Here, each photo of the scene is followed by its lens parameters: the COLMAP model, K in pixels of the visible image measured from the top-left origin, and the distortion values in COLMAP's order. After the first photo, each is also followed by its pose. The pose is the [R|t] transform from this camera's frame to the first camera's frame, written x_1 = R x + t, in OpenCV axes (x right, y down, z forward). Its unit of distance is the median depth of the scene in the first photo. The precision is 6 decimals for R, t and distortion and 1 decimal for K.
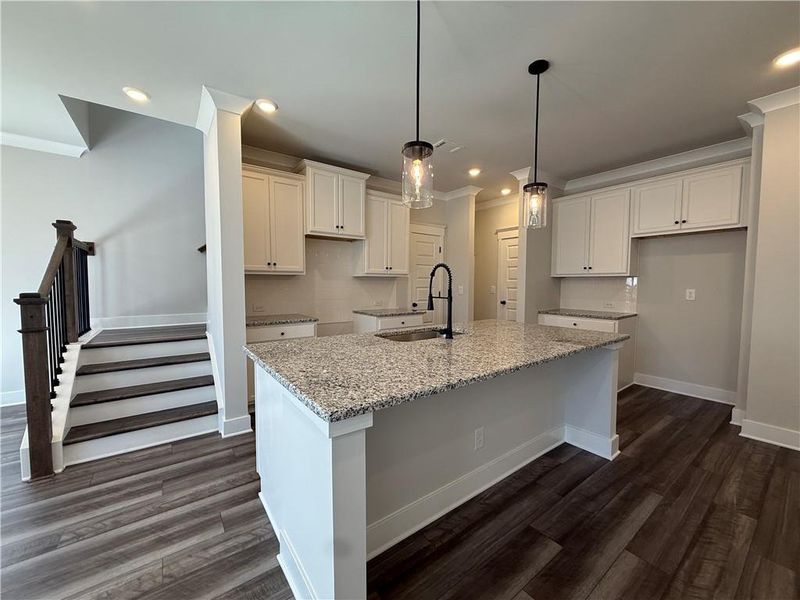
lens RADIAL K [[318.8, 0, 400.0], [0, 318.8, 300.0], [0, 0, 1]] dist [-0.000175, -0.000042]
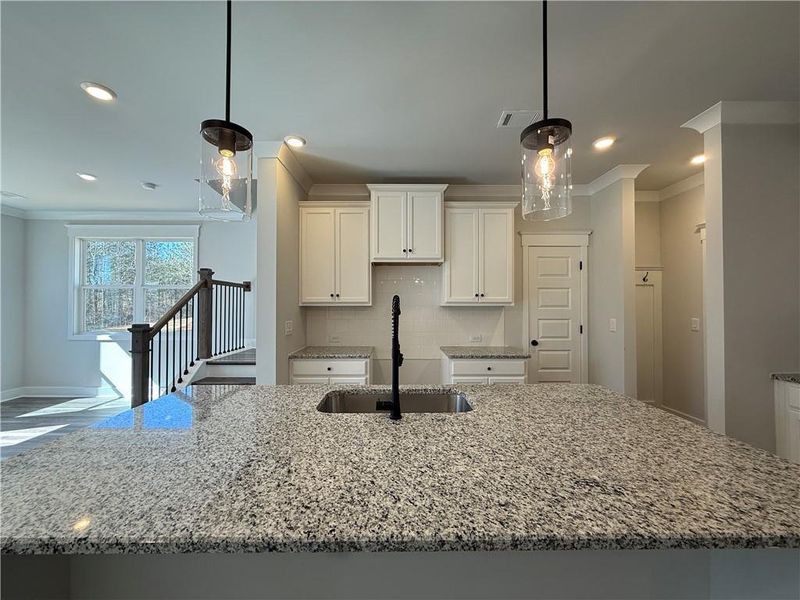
lens RADIAL K [[318.8, 0, 400.0], [0, 318.8, 300.0], [0, 0, 1]] dist [-0.000175, -0.000042]
pose [[0.806144, -0.012253, -0.591592, 0.314420], [-0.028710, 0.997798, -0.059788, -0.041325], [0.591022, 0.065182, 0.804018, 0.296903]]
